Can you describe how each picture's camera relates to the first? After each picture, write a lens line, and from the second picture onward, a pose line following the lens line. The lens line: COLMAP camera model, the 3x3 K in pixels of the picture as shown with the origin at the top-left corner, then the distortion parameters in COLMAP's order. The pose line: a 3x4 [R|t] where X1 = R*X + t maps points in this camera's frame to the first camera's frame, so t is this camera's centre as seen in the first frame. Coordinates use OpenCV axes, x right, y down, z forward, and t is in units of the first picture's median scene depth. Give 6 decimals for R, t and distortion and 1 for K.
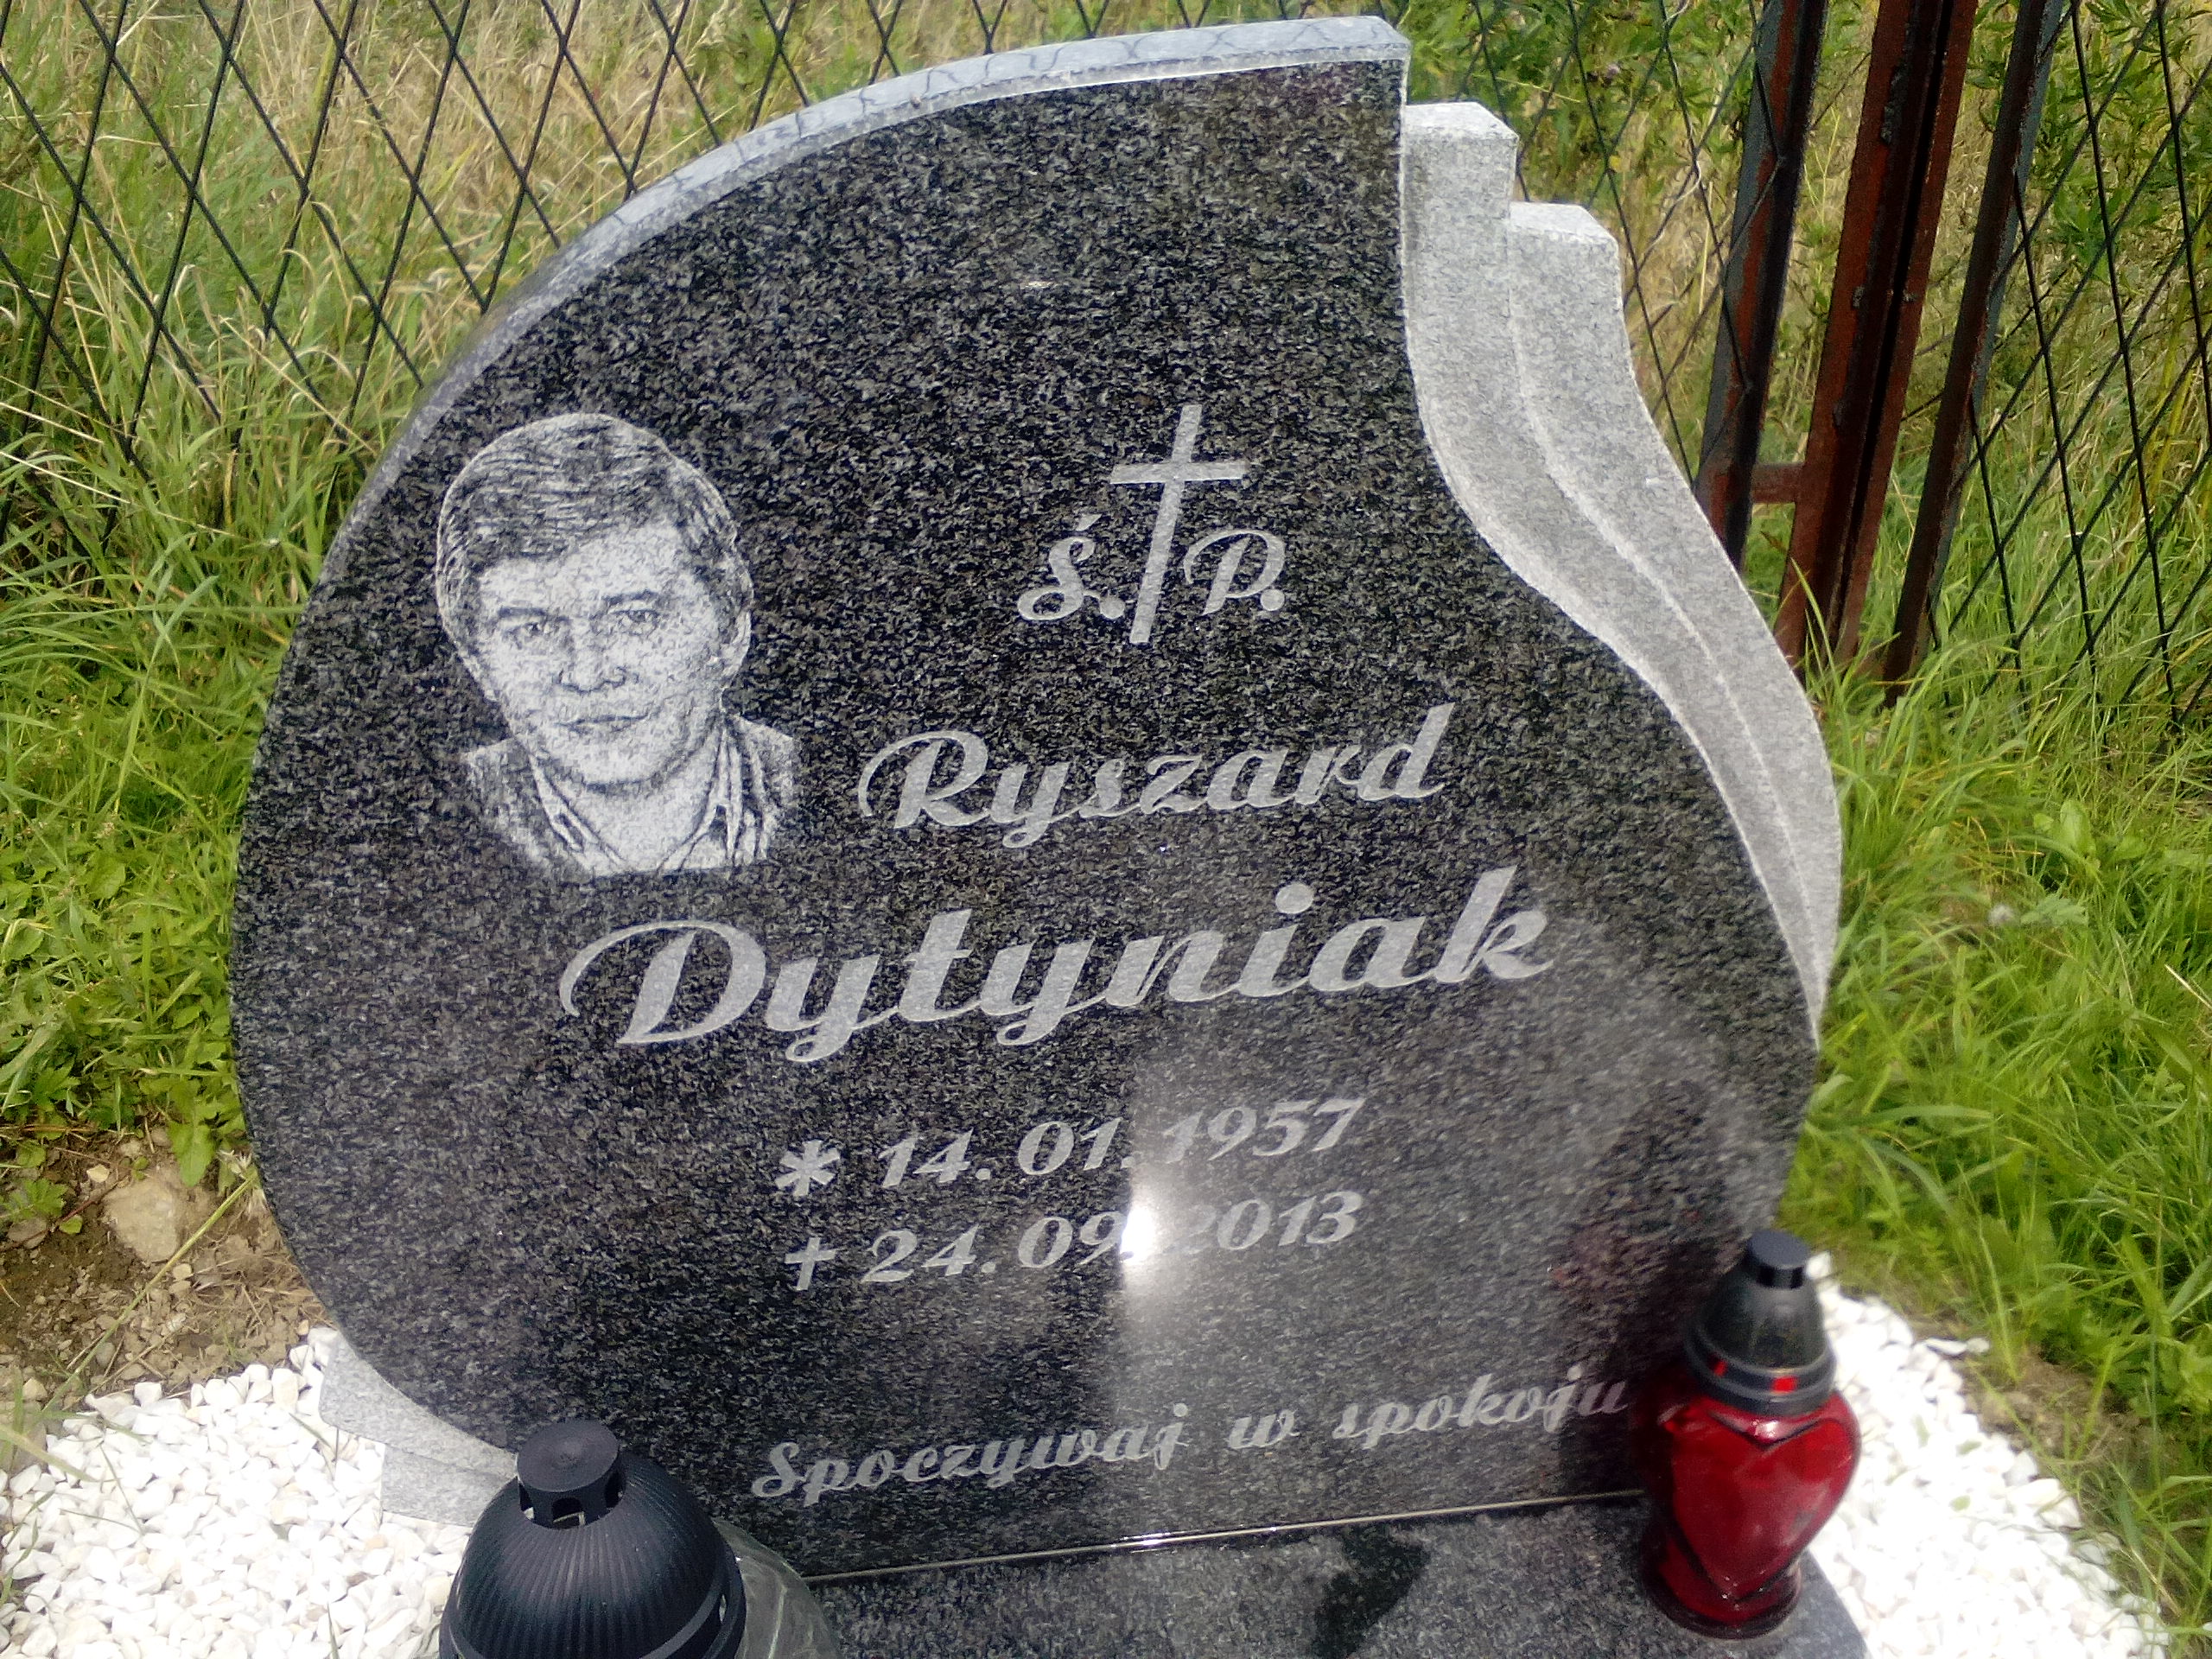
lens RADIAL K [[2132.3, 0, 1093.9], [0, 2132.3, 835.9], [0, 0, 1]] dist [0.064924, -0.160849]
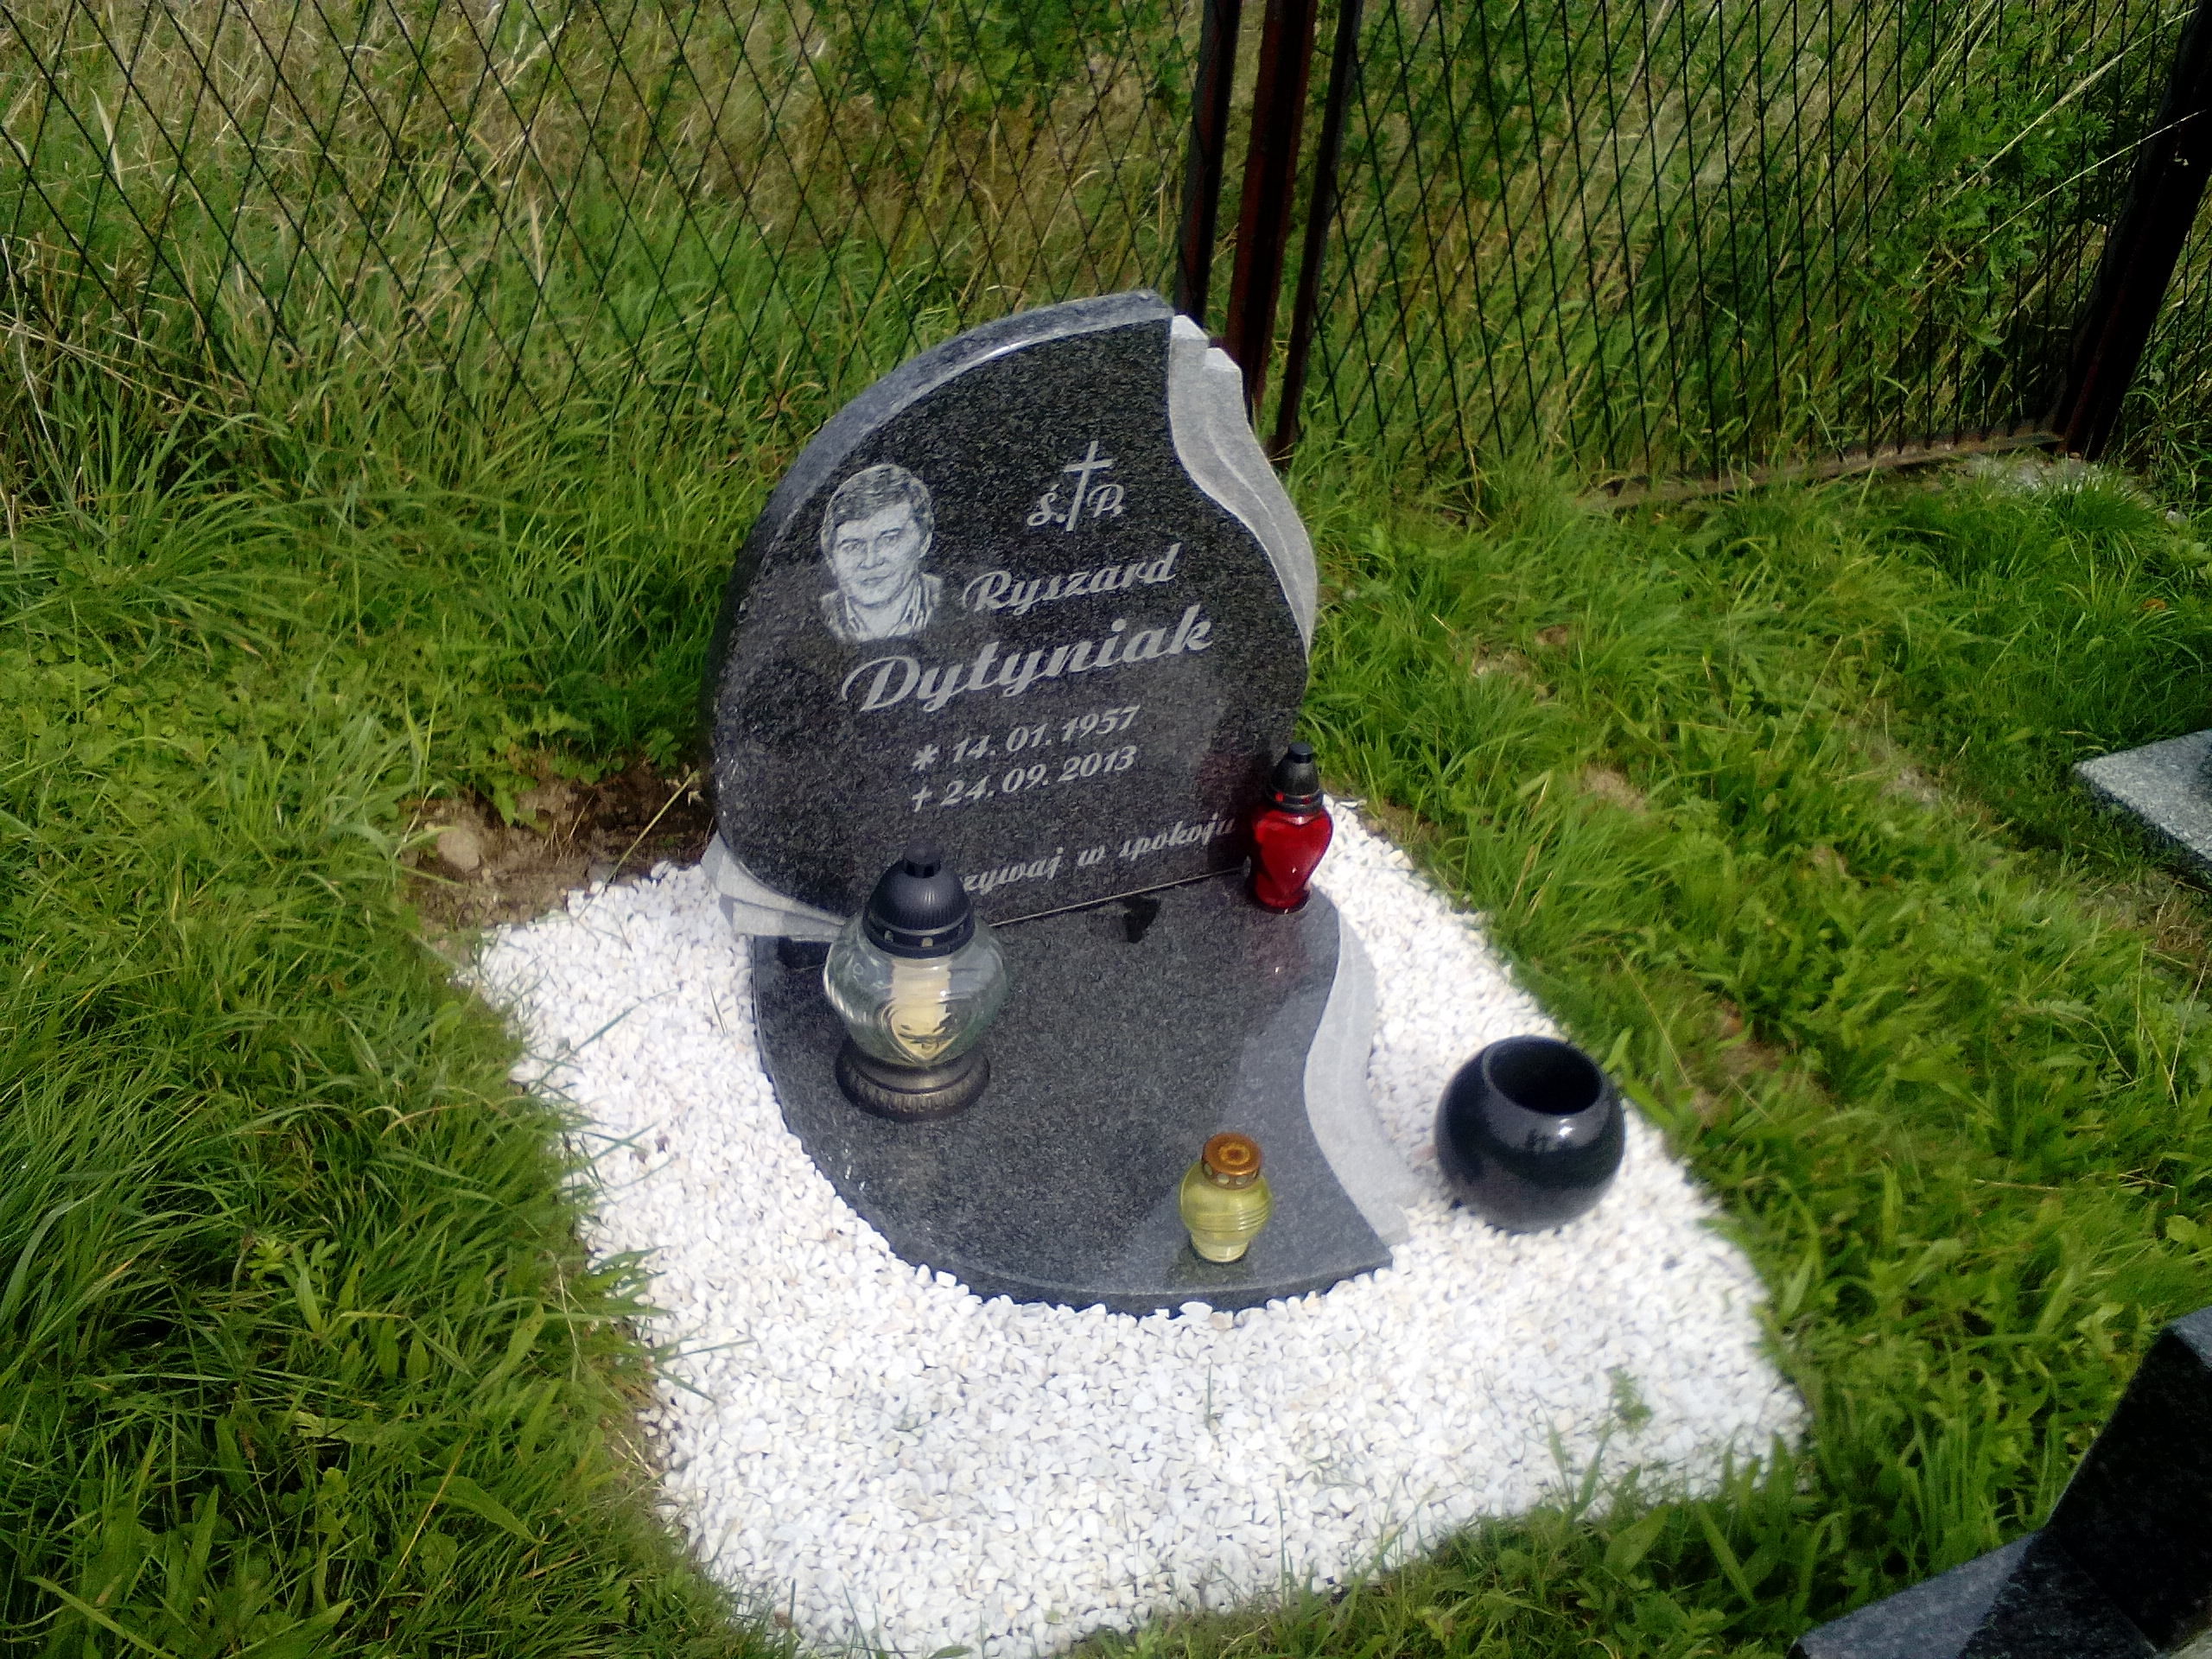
lens RADIAL K [[2132.3, 0, 1093.9], [0, 2132.3, 835.9], [0, 0, 1]] dist [0.064924, -0.160849]
pose [[0.947414, -0.117927, 0.297490, -0.713179], [0.073766, 0.985067, 0.155567, -0.119255], [-0.311394, -0.125442, 0.941965, -1.377869]]
